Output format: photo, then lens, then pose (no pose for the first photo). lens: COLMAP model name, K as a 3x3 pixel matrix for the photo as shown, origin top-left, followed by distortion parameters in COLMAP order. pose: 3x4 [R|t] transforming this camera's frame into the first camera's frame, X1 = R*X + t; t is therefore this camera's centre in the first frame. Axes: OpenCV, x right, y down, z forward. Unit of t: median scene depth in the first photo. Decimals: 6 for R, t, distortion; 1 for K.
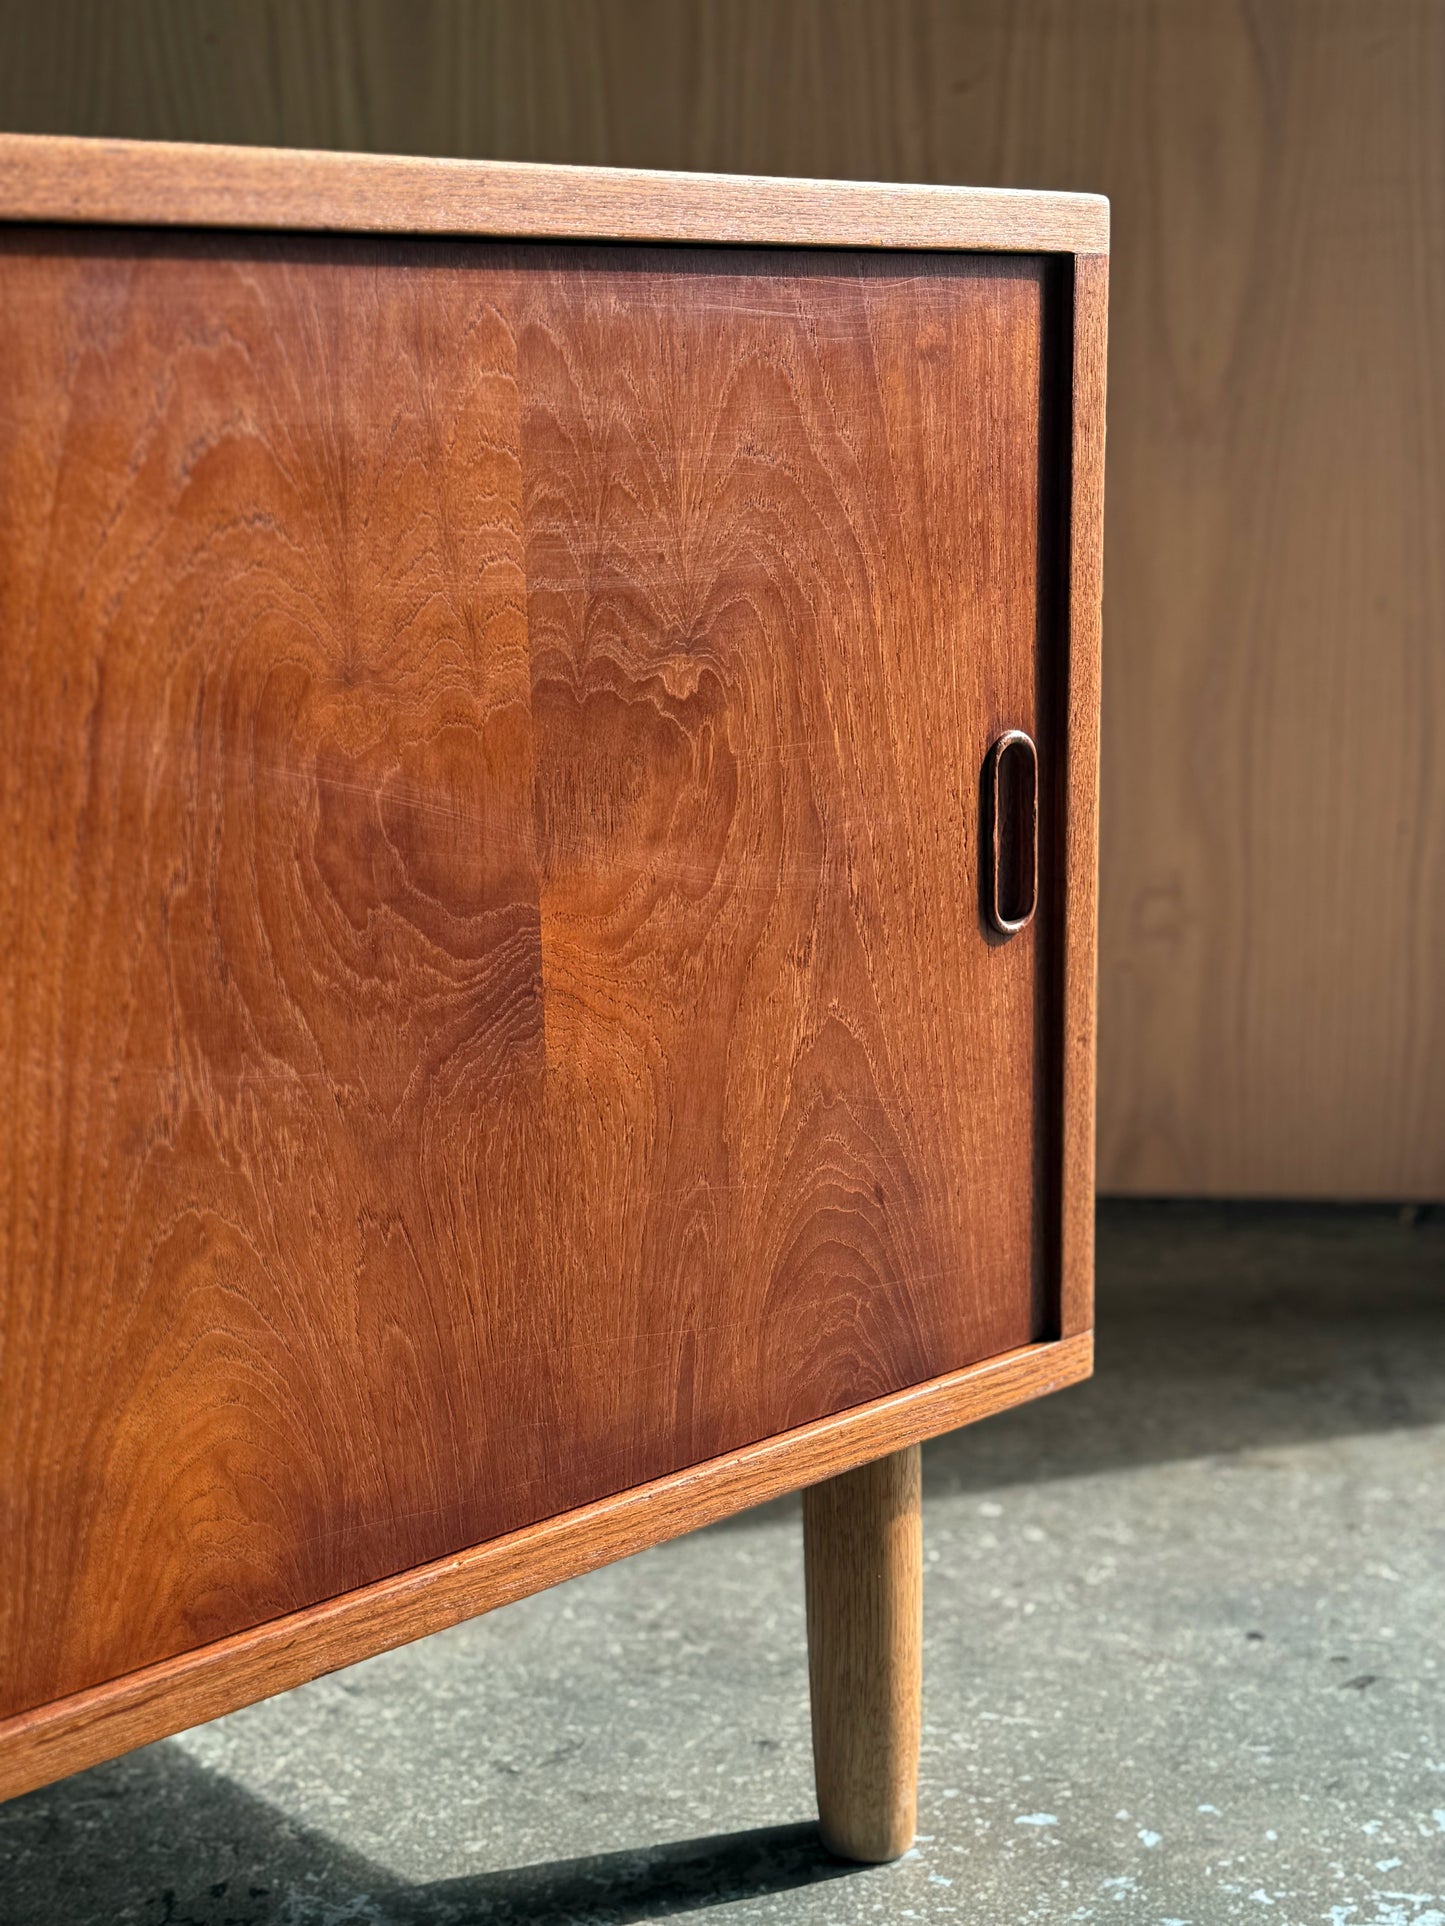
lens RADIAL K [[3451.7, 0, 722.5], [0, 3451.7, 963.0], [0, 0, 1]] dist [0.238743, -0.491647]
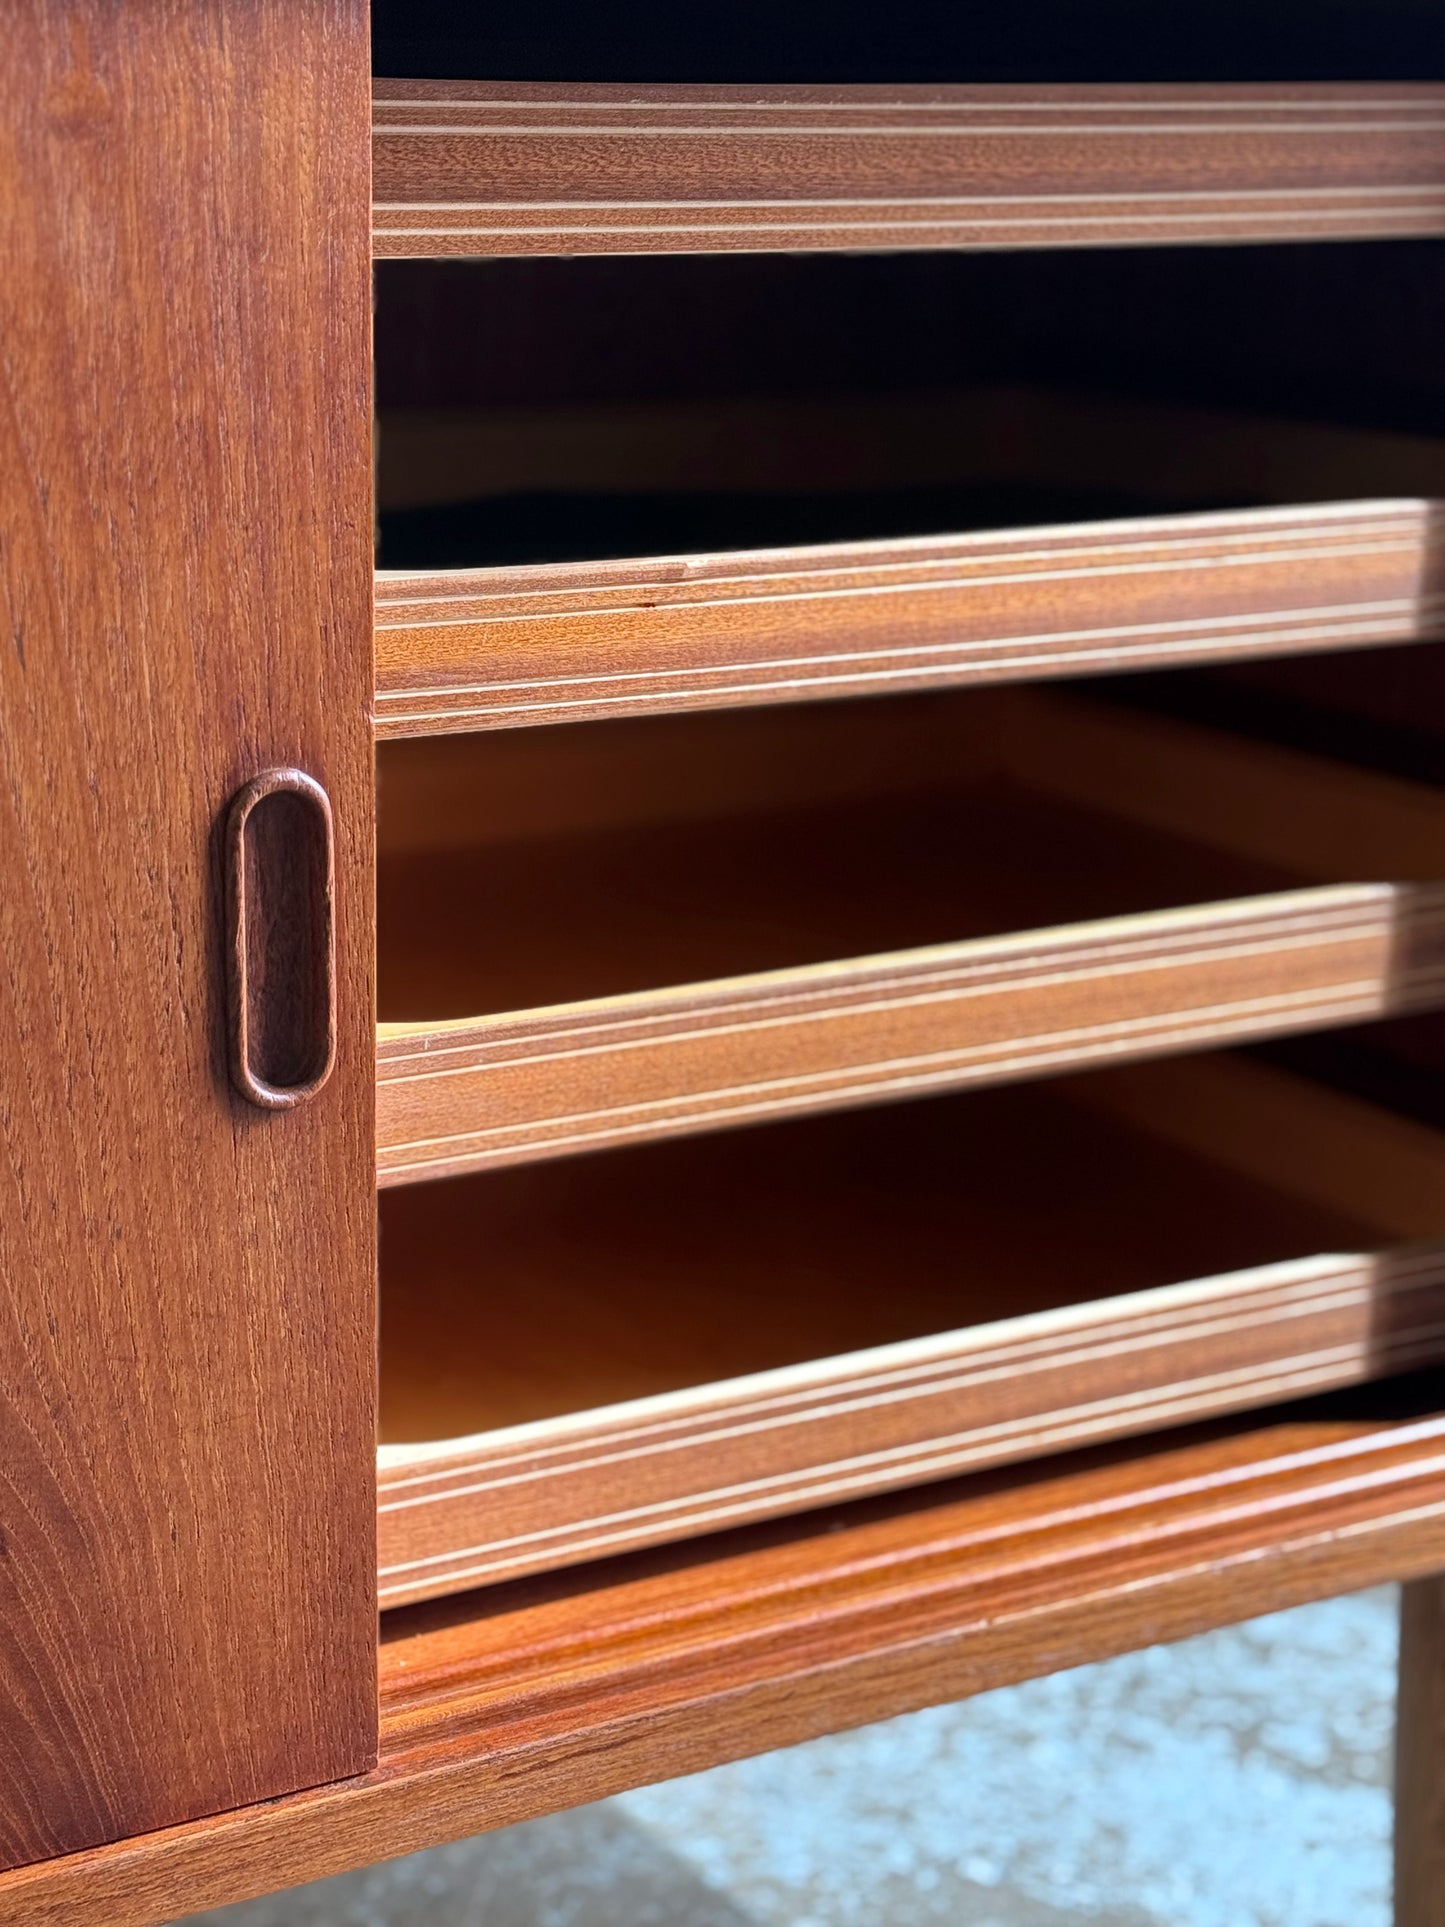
lens RADIAL K [[3843.7, 0, 722.5], [0, 3843.7, 963.5], [0, 0, 1]] dist [0.183736, -0.084156]
pose [[0.965390, 0.056225, -0.254680, 0.327393], [-0.047454, 0.998054, 0.040458, -0.064455], [0.256459, -0.026972, 0.966179, 0.382568]]
